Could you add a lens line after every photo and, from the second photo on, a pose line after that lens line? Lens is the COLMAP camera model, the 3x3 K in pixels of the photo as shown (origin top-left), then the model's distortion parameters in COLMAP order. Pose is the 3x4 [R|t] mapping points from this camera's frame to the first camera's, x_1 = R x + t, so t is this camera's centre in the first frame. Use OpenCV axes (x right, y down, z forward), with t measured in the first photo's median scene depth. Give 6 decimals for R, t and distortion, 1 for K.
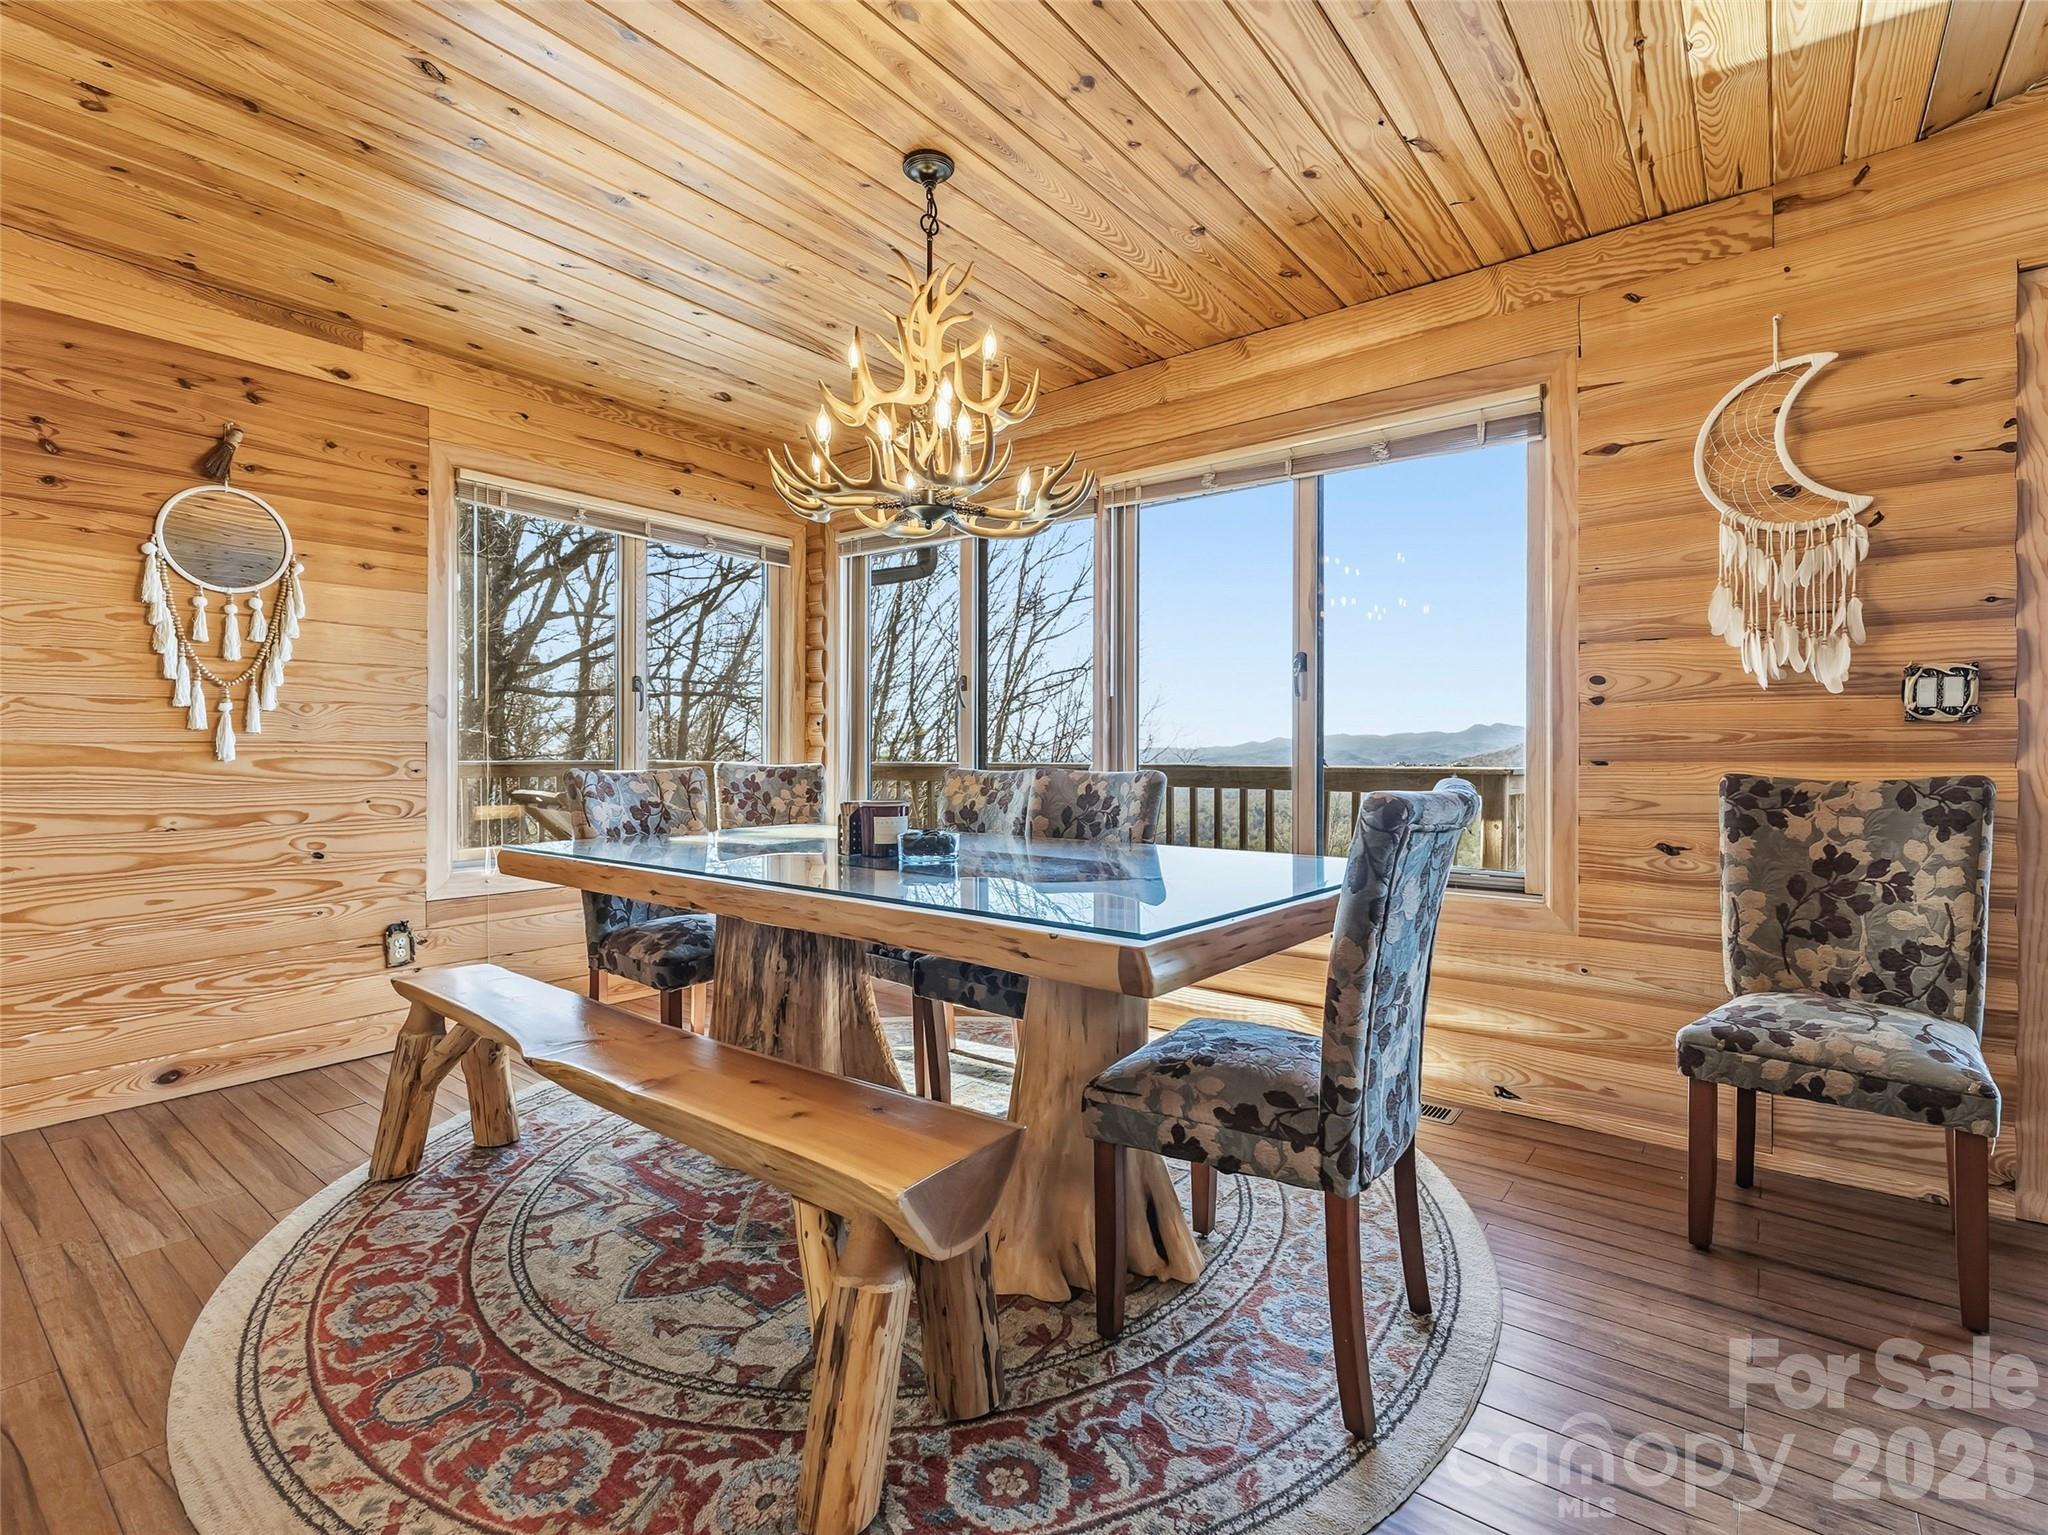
lens RADIAL K [[951.1, 0, 1029.0], [0, 951.1, 759.9], [0, 0, 1]] dist [-0.000792, -0.000012]
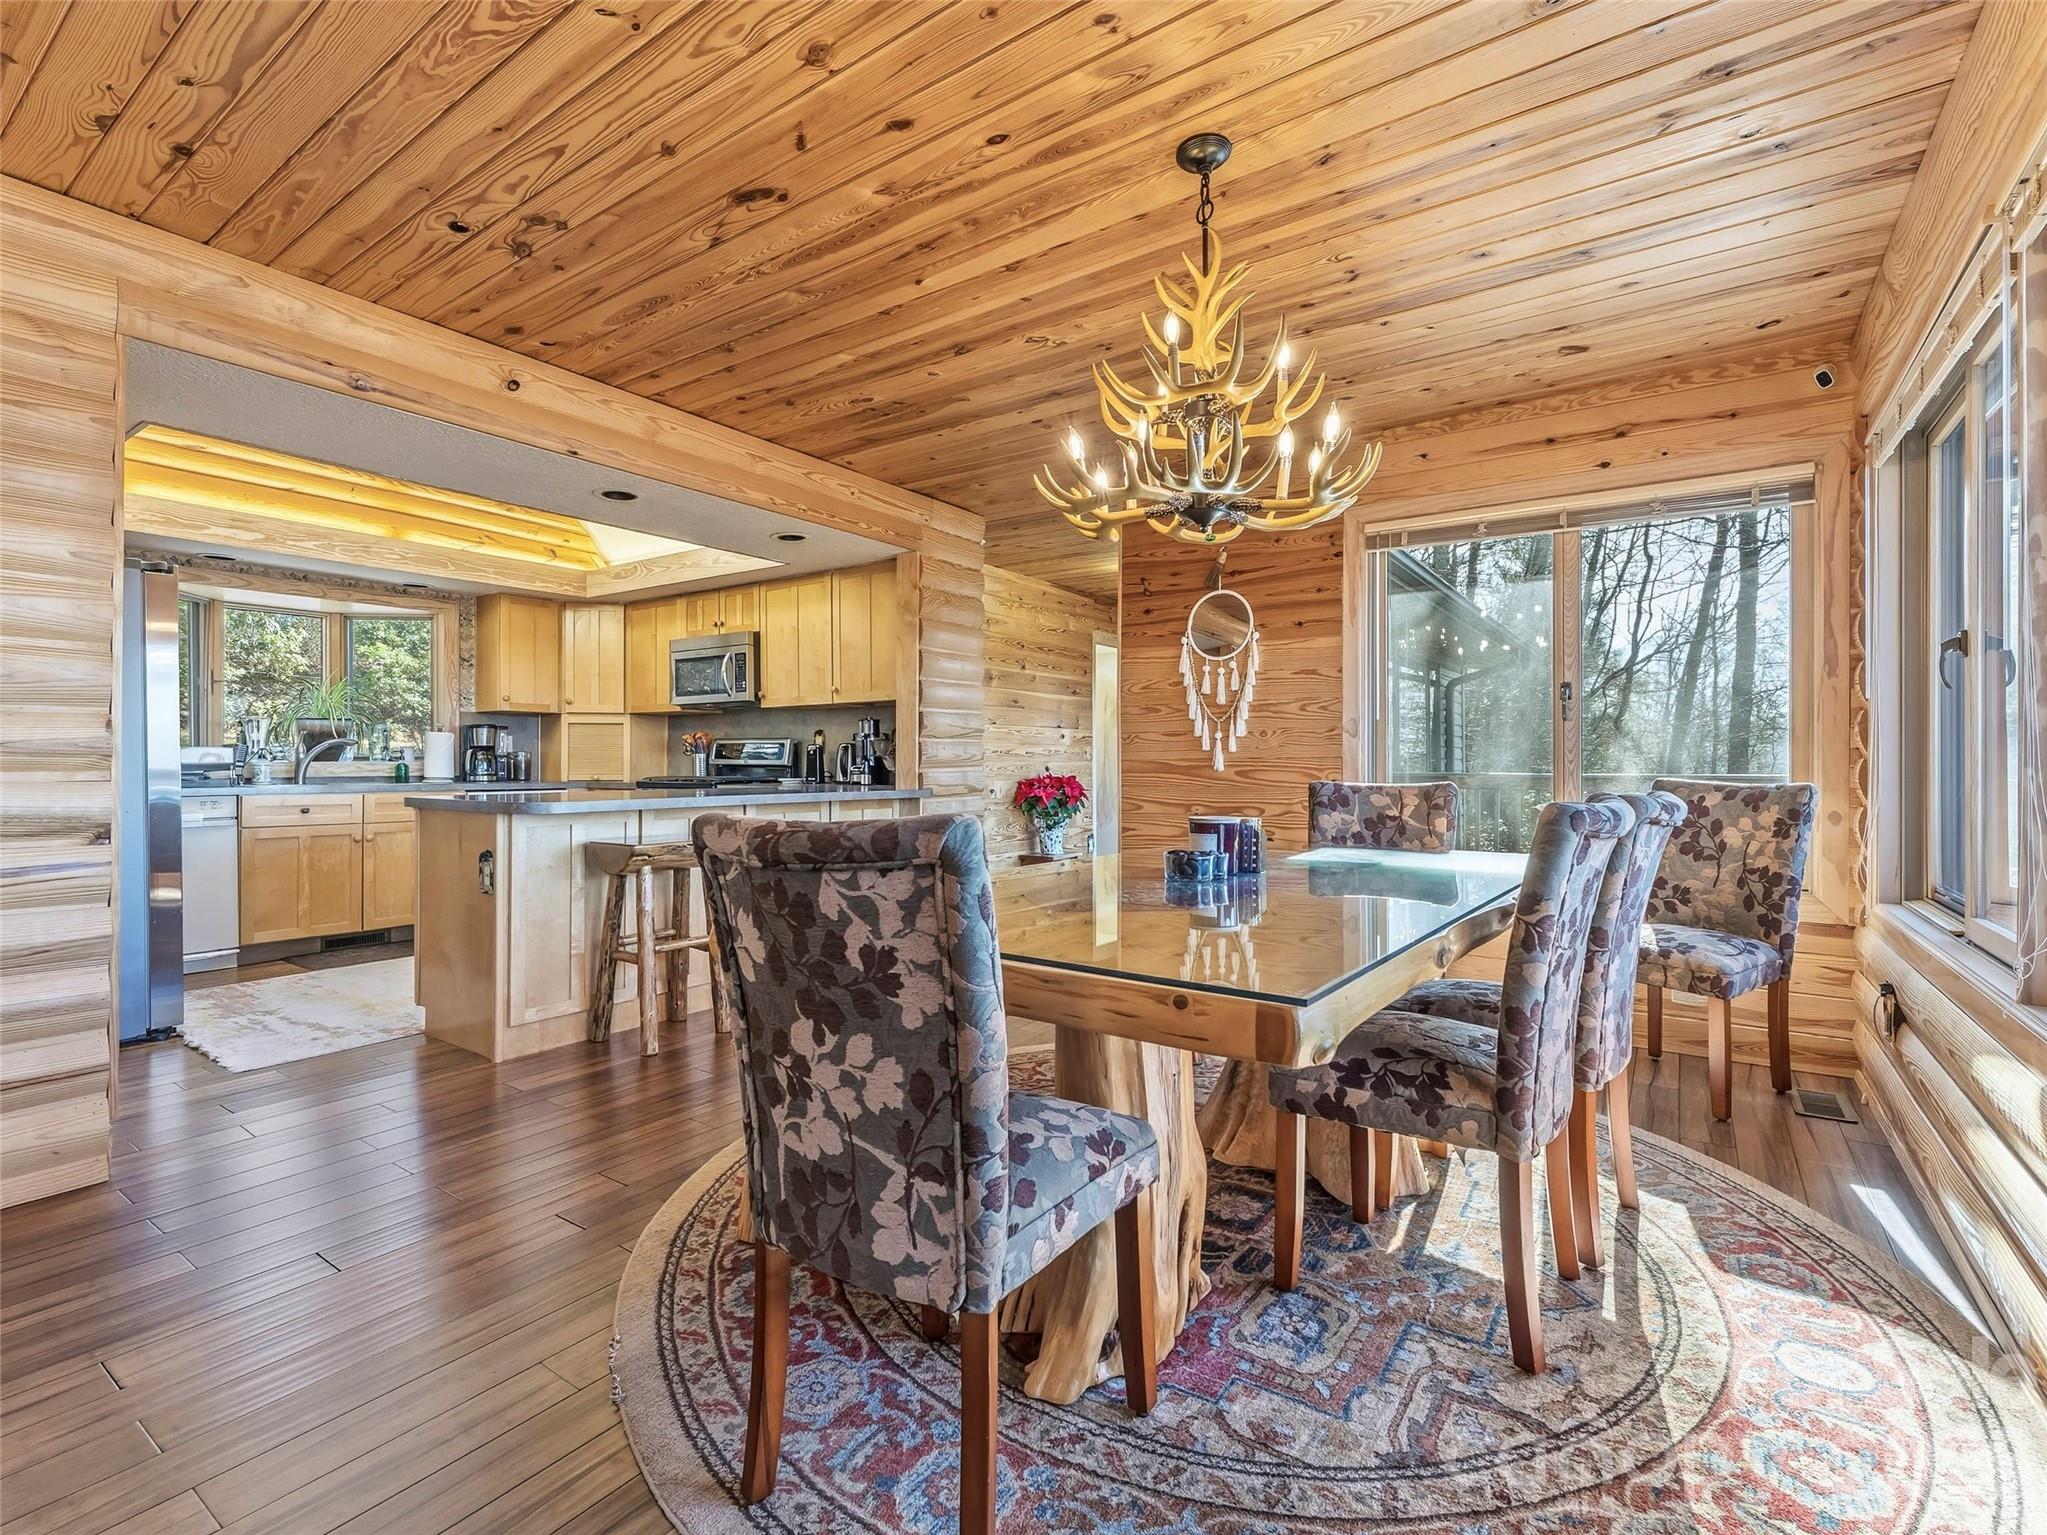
lens RADIAL K [[950.7, 0, 1026.3], [0, 950.7, 763.7], [0, 0, 1]] dist [-0.000792, -0.000012]
pose [[0.059129, 0.001958, -0.998248, 0.589805], [-0.008341, 0.999964, 0.001468, -0.009127], [0.998215, 0.008240, 0.059143, 0.545479]]
